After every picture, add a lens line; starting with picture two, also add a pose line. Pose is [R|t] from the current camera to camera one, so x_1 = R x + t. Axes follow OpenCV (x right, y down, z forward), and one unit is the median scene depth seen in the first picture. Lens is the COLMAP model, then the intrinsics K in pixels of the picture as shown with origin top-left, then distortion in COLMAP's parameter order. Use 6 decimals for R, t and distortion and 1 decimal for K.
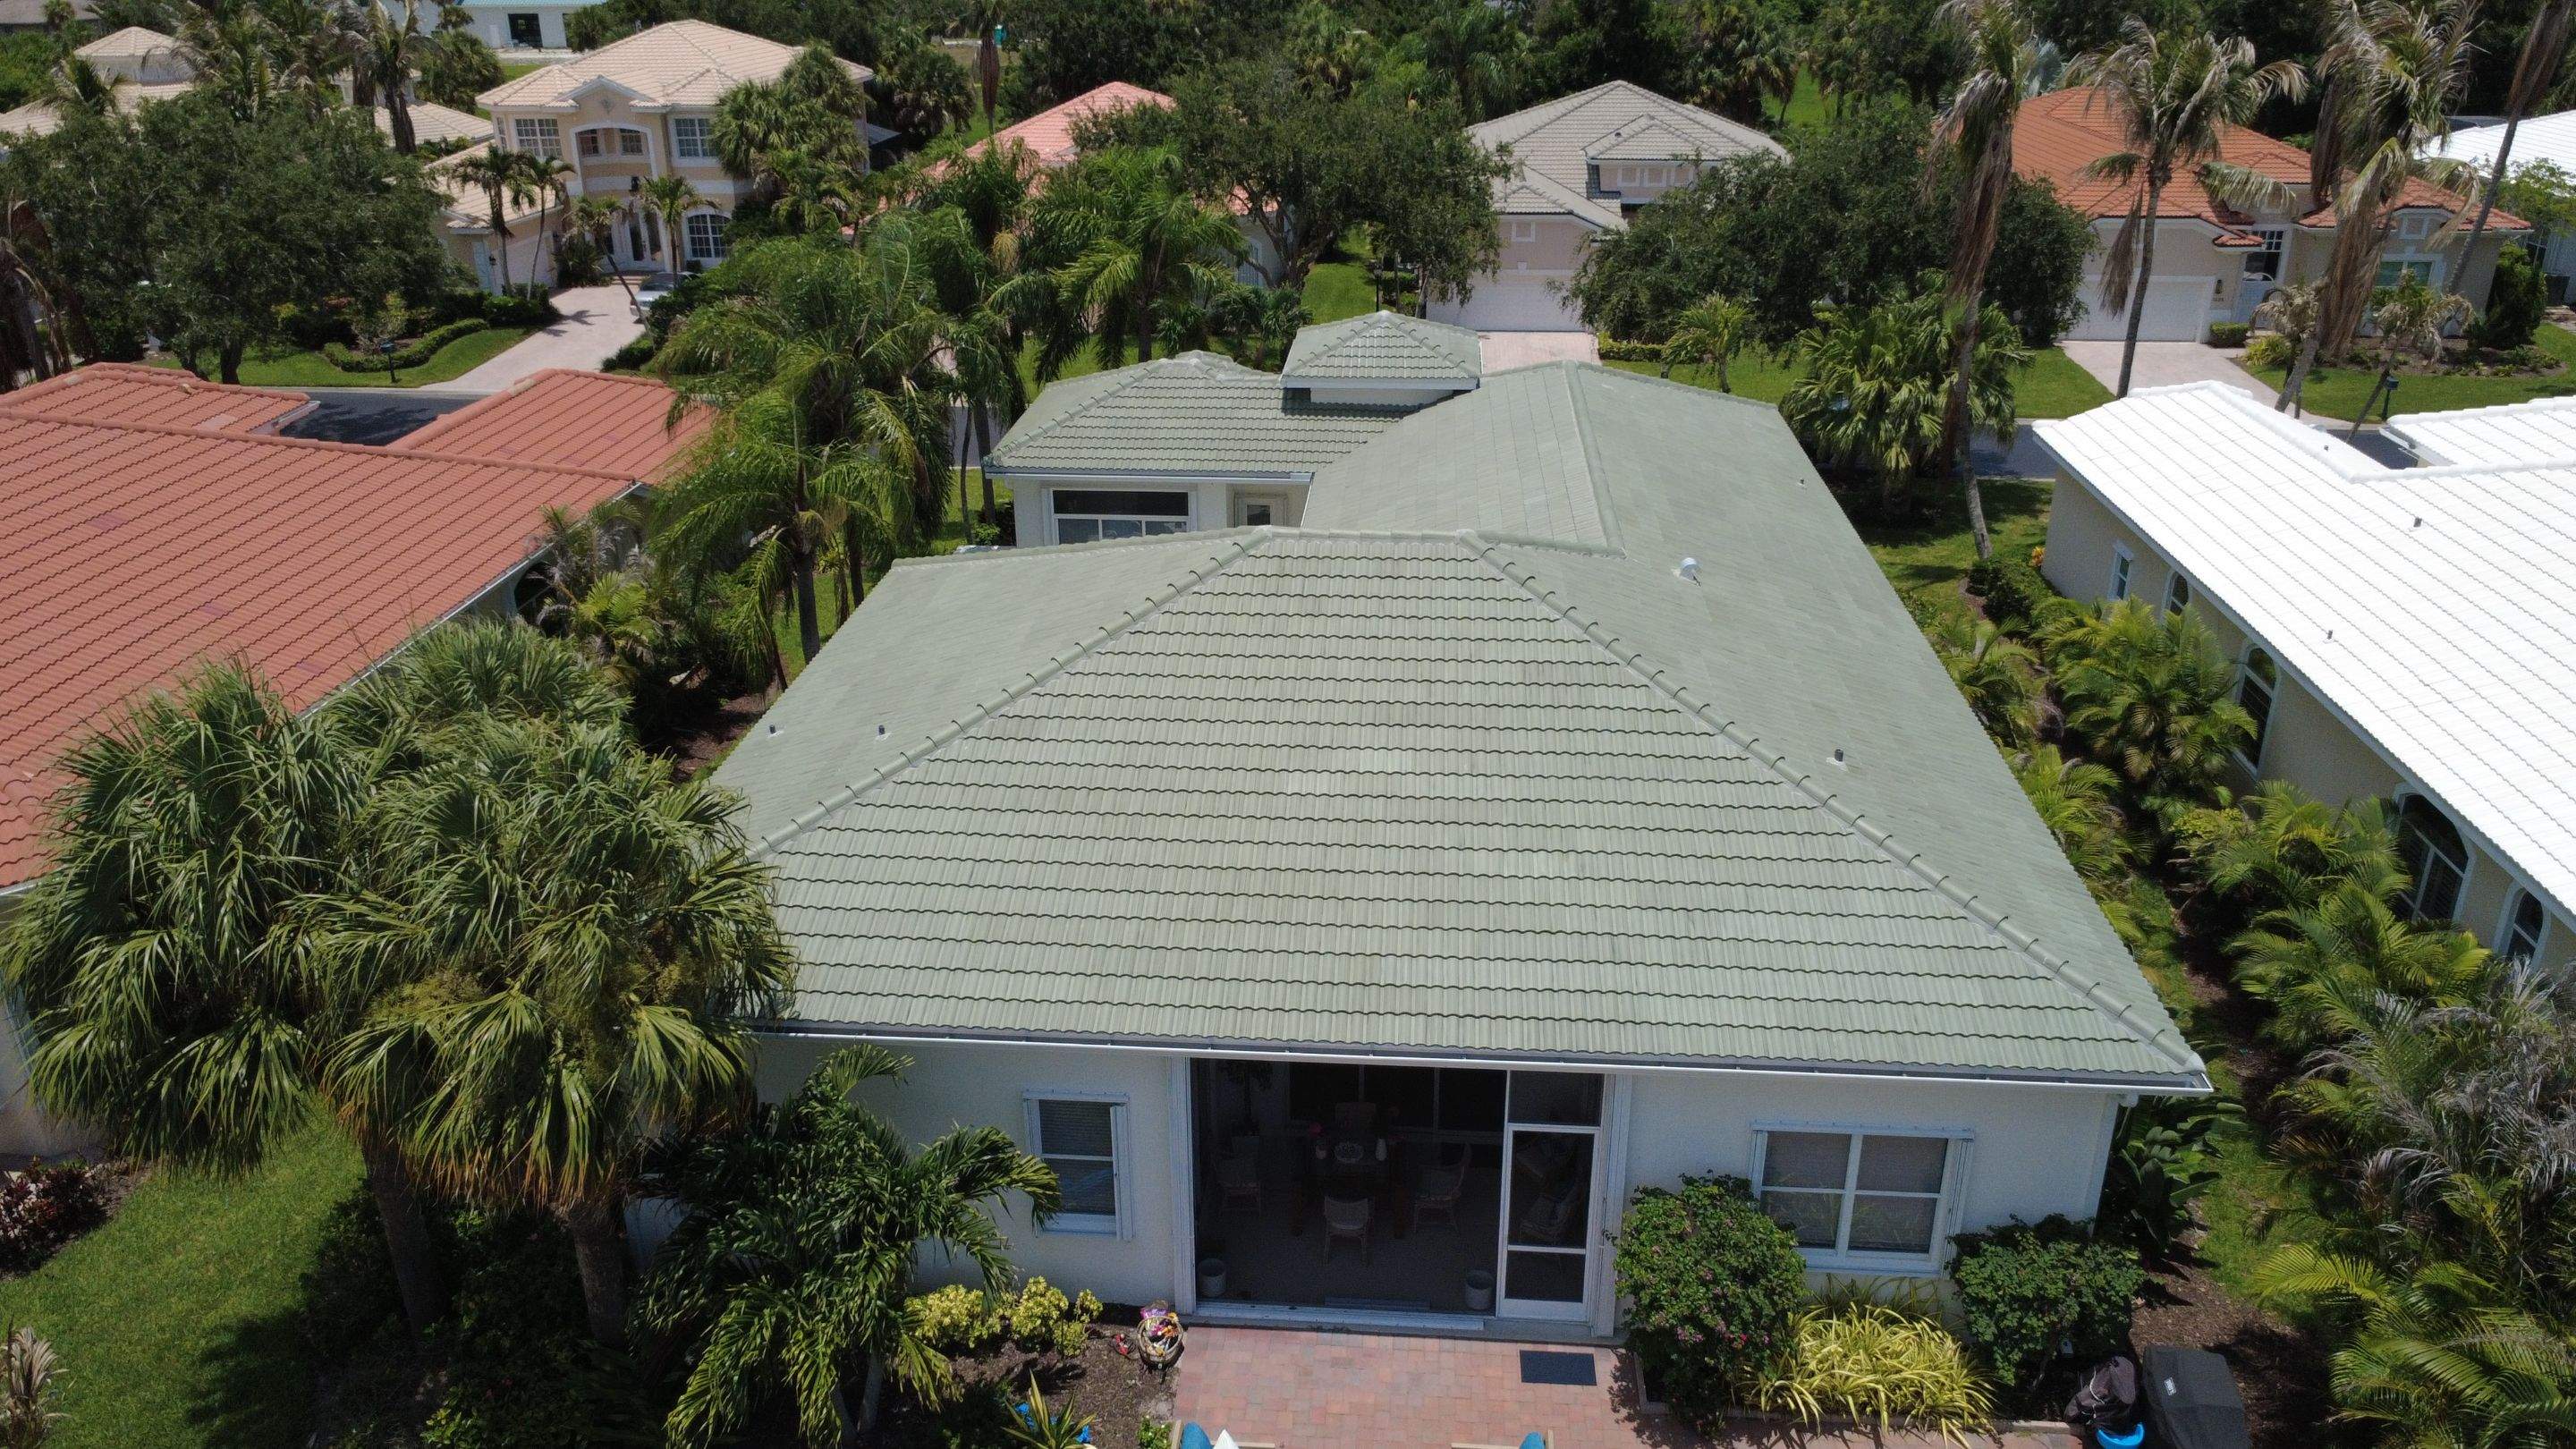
lens RADIAL K [[1888.5, 0, 1285.2], [0, 1888.5, 727.0], [0, 0, 1]] dist [-0.003652, -0.002964]
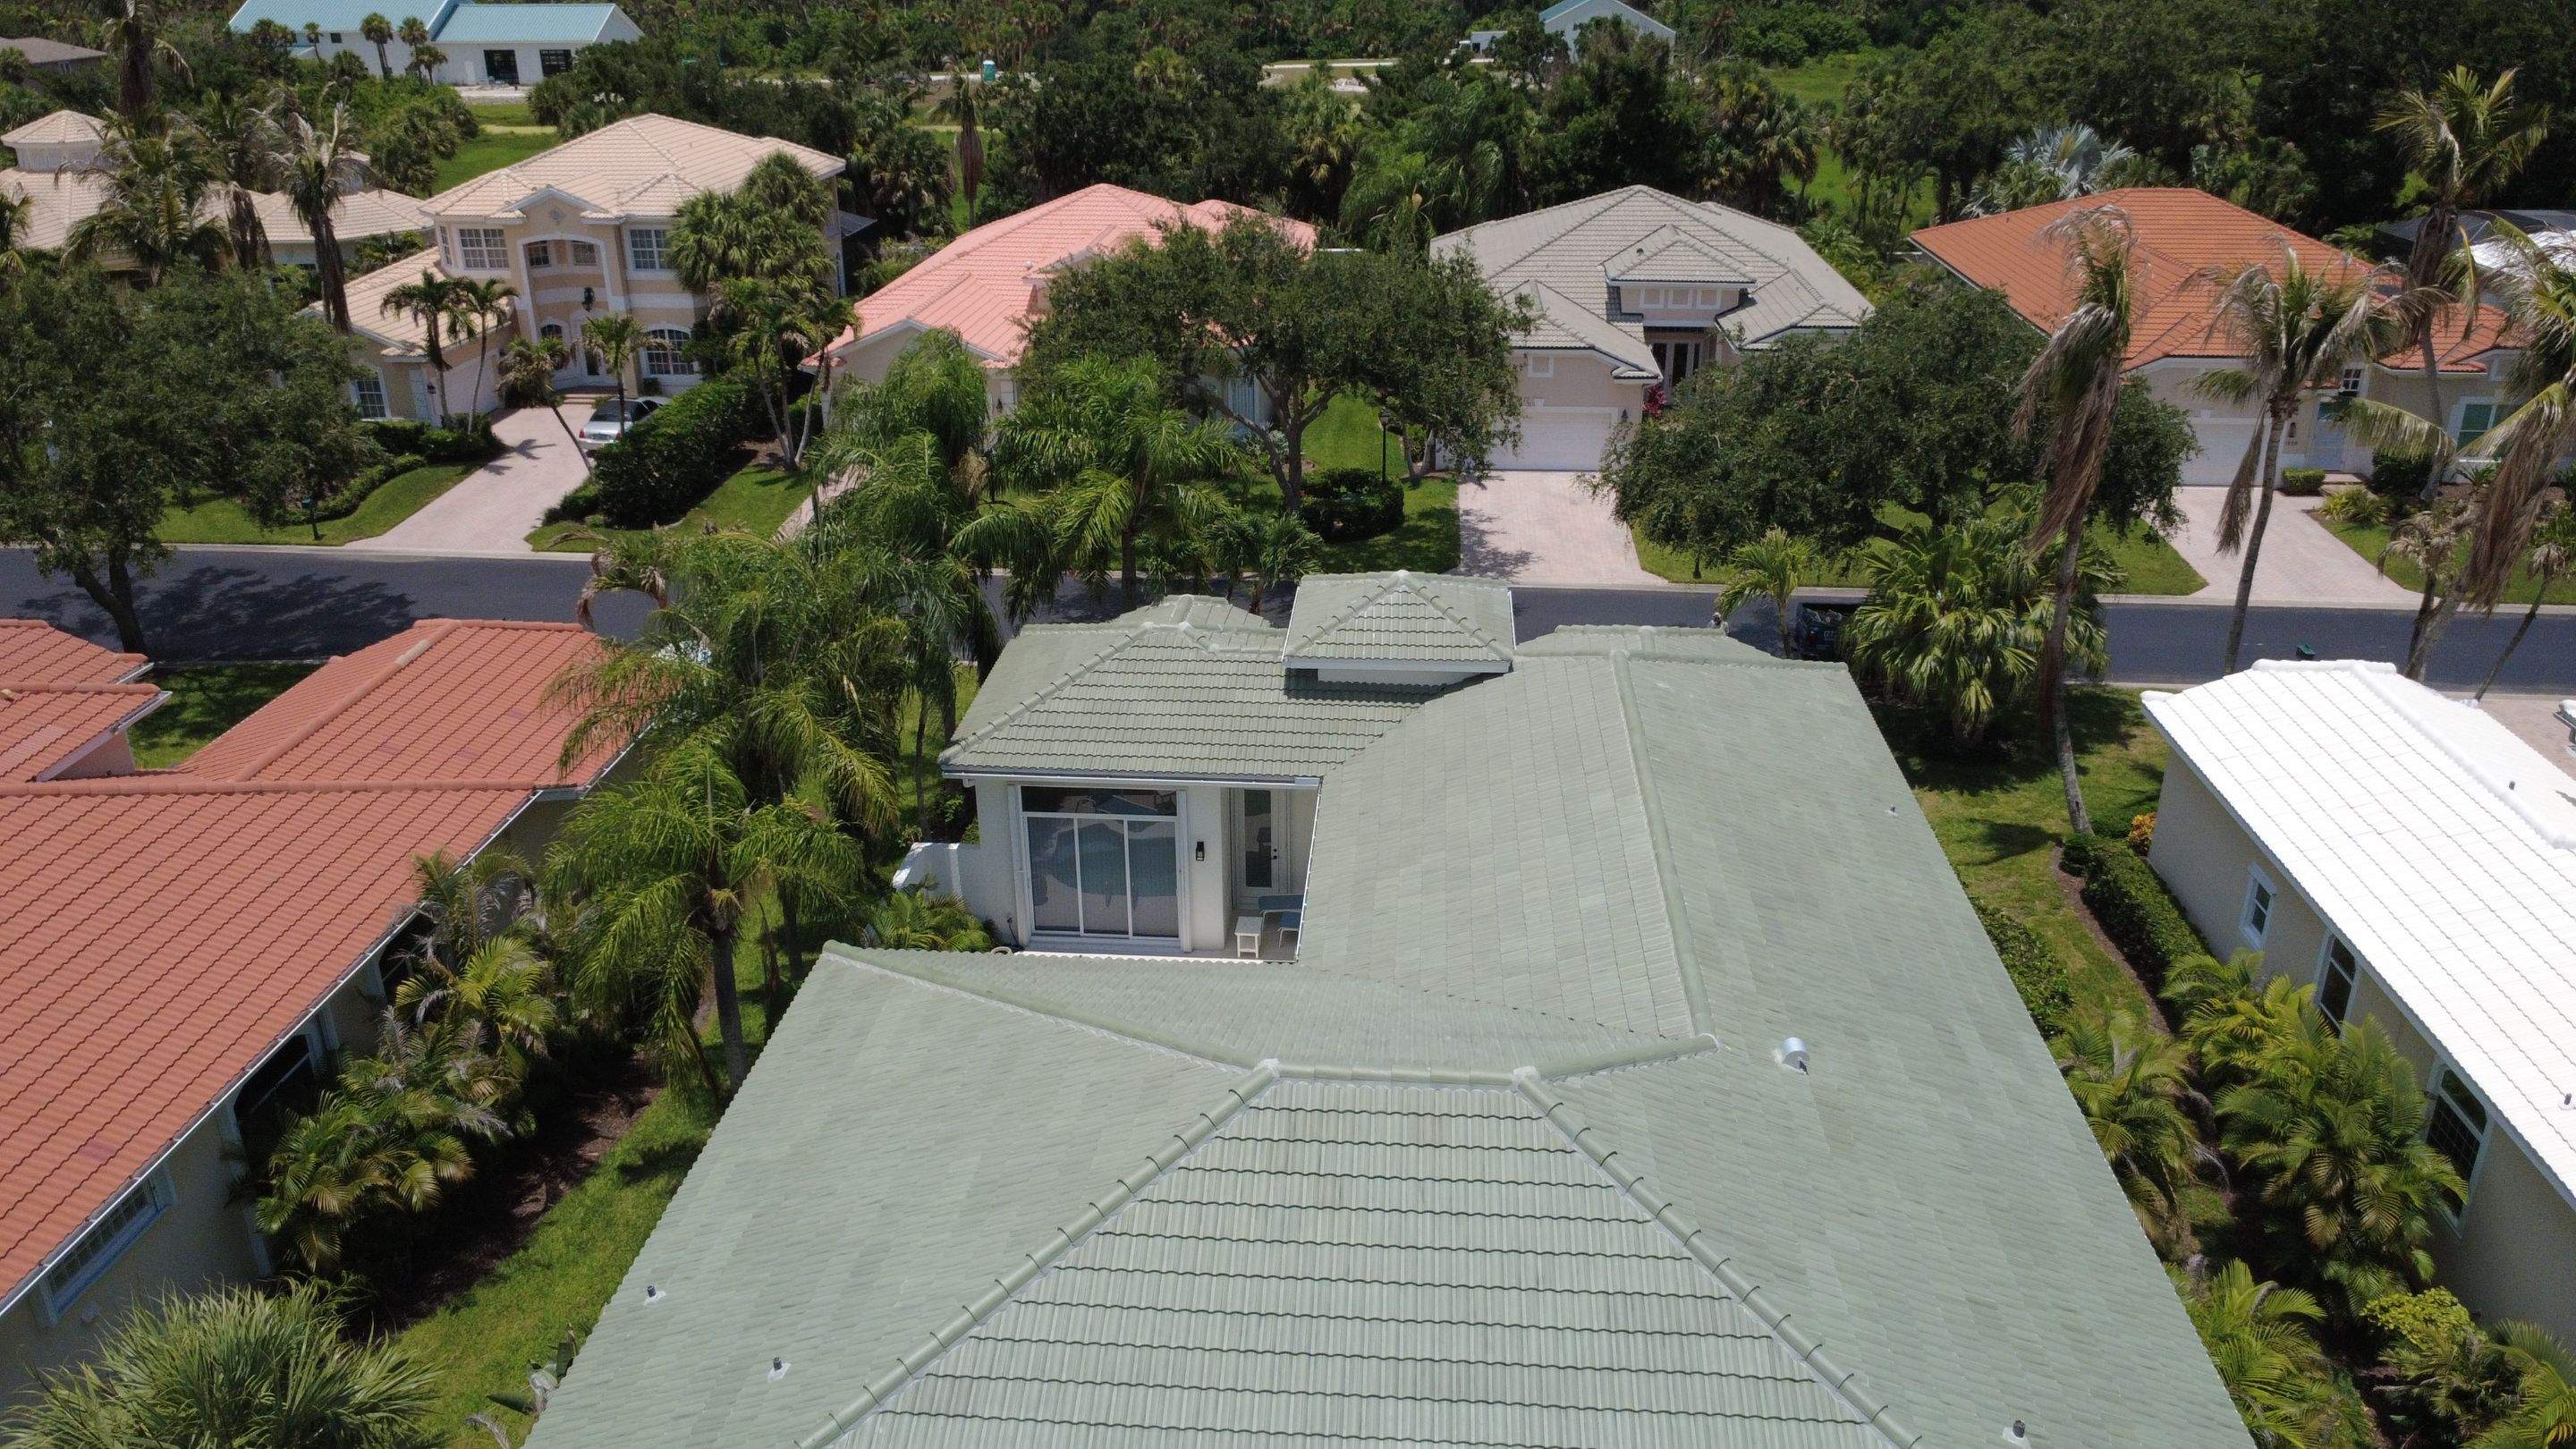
lens RADIAL K [[1888.5, 0, 1285.2], [0, 1888.5, 727.0], [0, 0, 1]] dist [-0.003652, -0.002964]
pose [[0.999995, -0.000962, 0.003071, -0.002361], [0.000964, 0.999999, -0.000685, -0.086090], [-0.003071, 0.000688, 0.999995, 0.074473]]
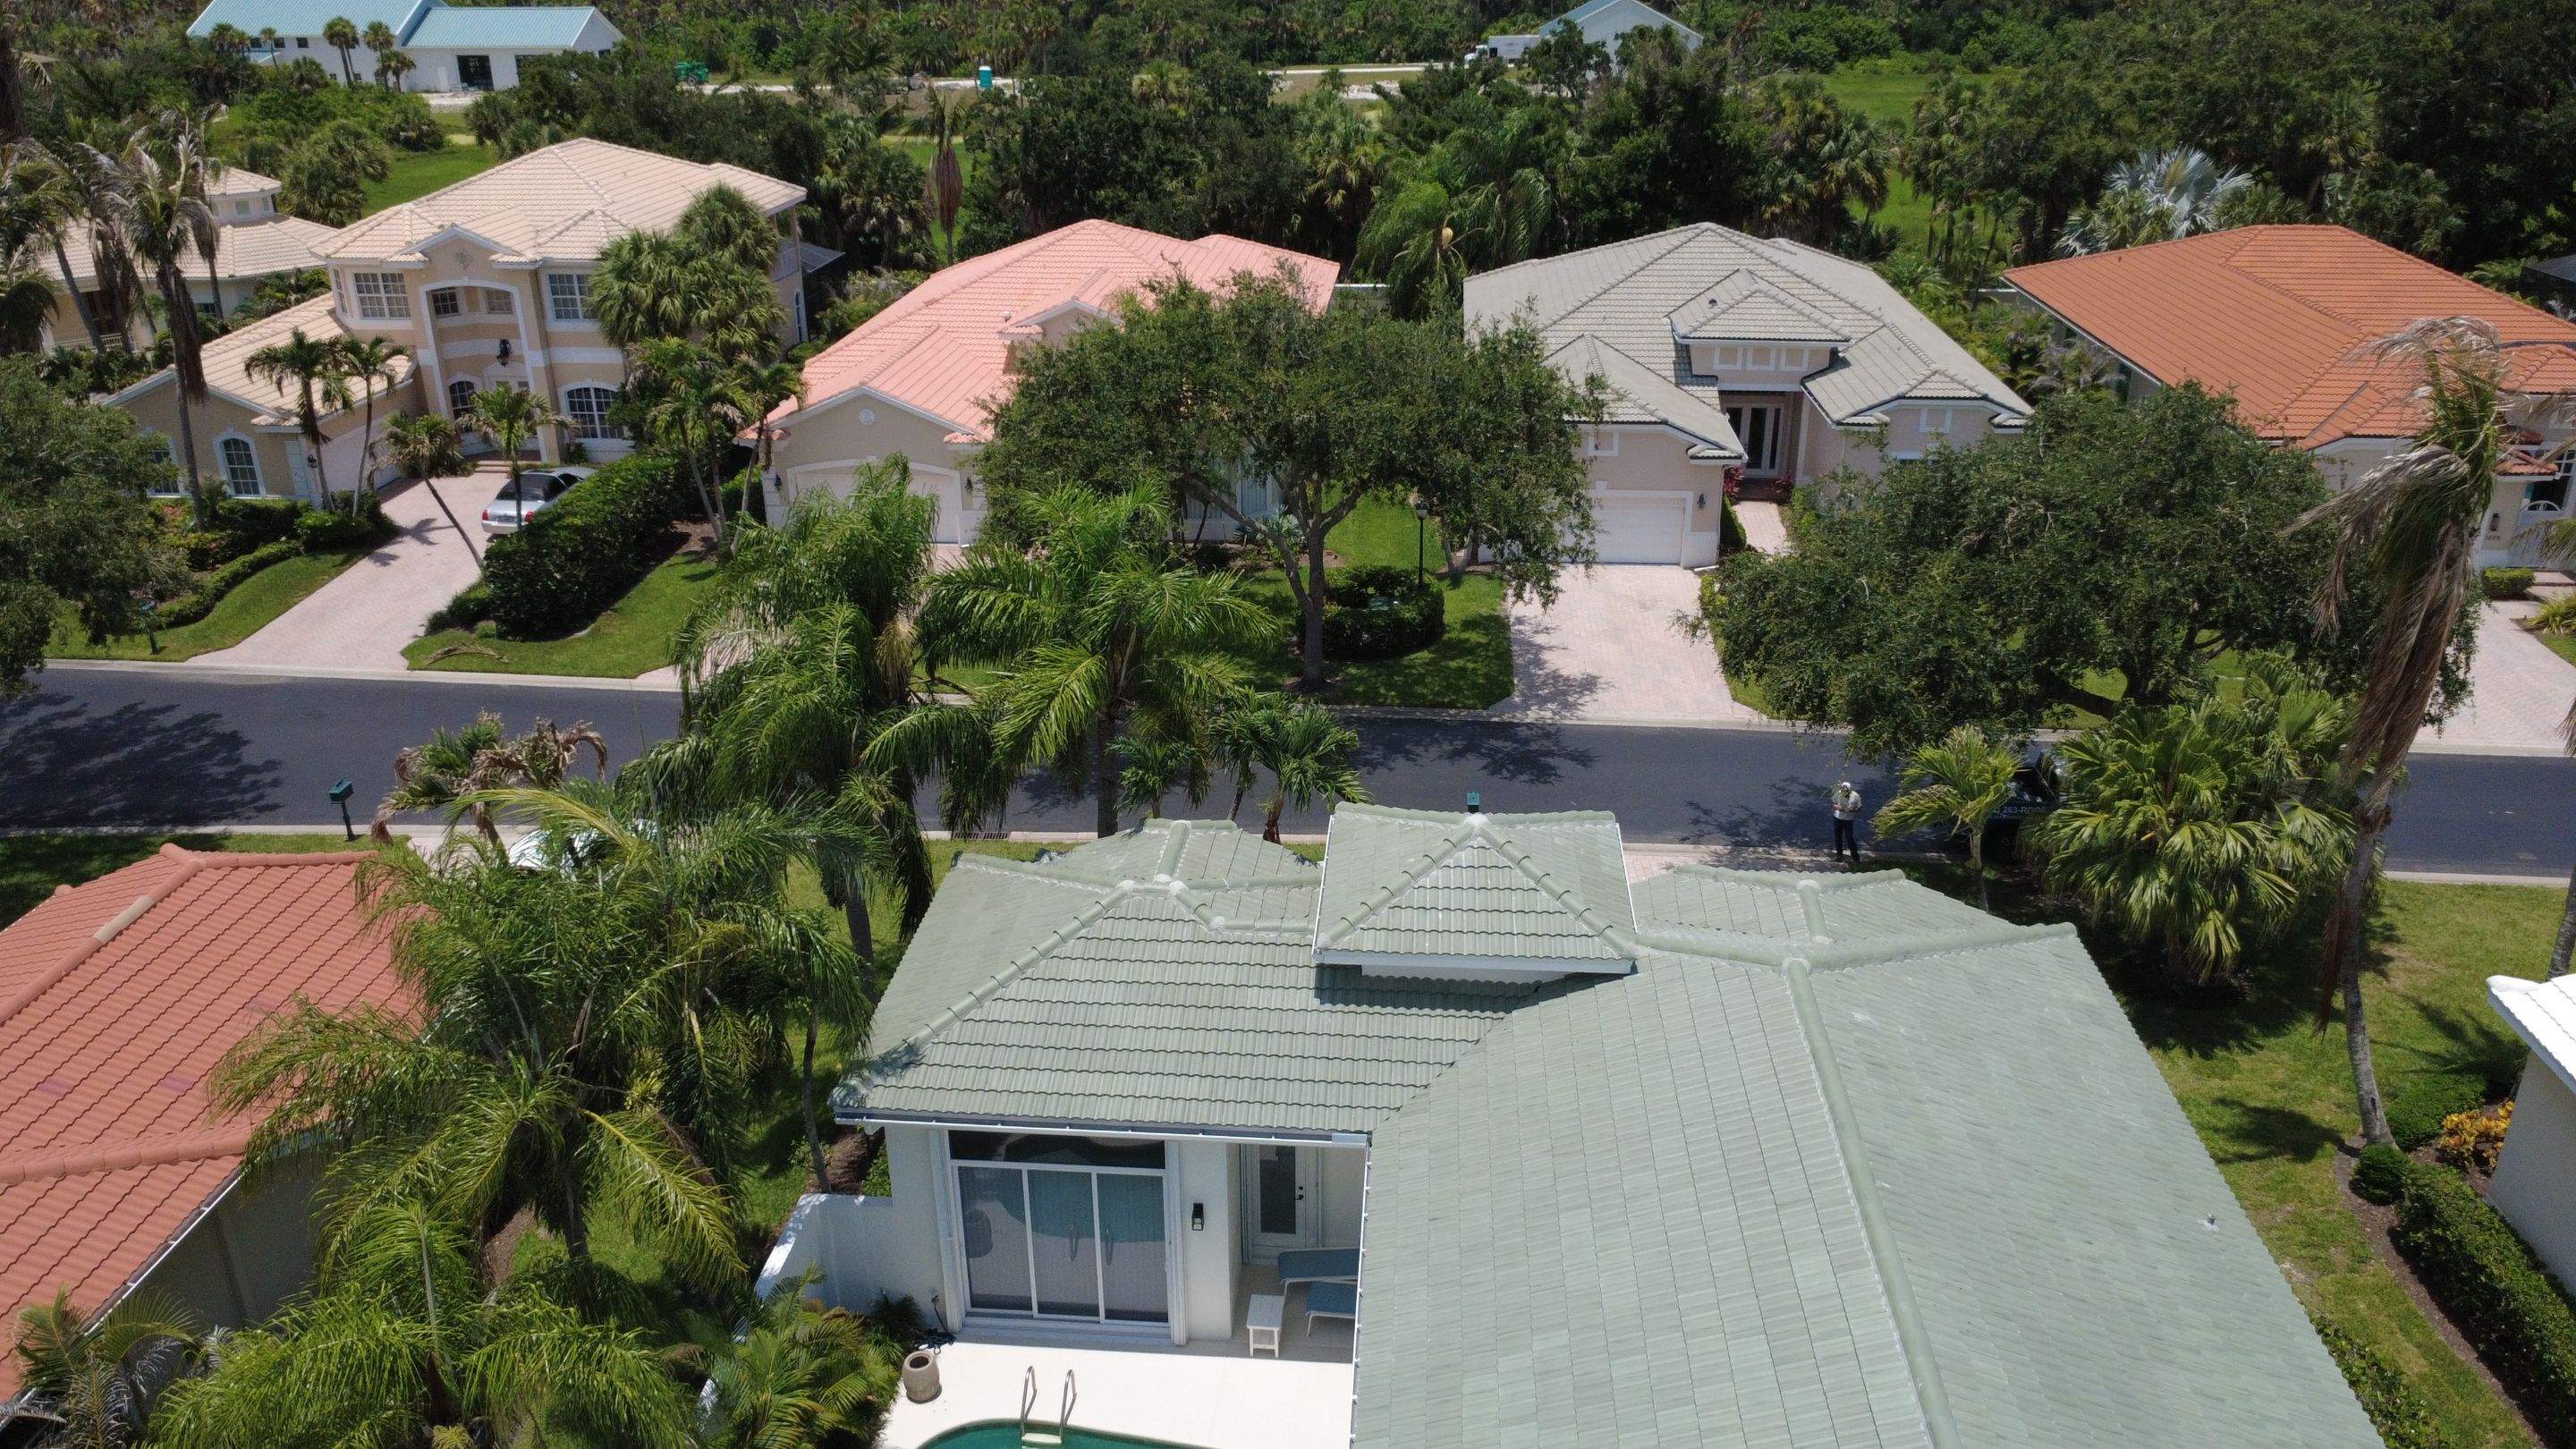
lens RADIAL K [[1888.5, 0, 1285.2], [0, 1888.5, 727.0], [0, 0, 1]] dist [-0.003652, -0.002964]
pose [[1.000000, 0.000500, 0.000156, -0.006851], [-0.000499, 1.000000, -0.000632, -0.145480], [-0.000157, 0.000631, 1.000000, 0.214490]]
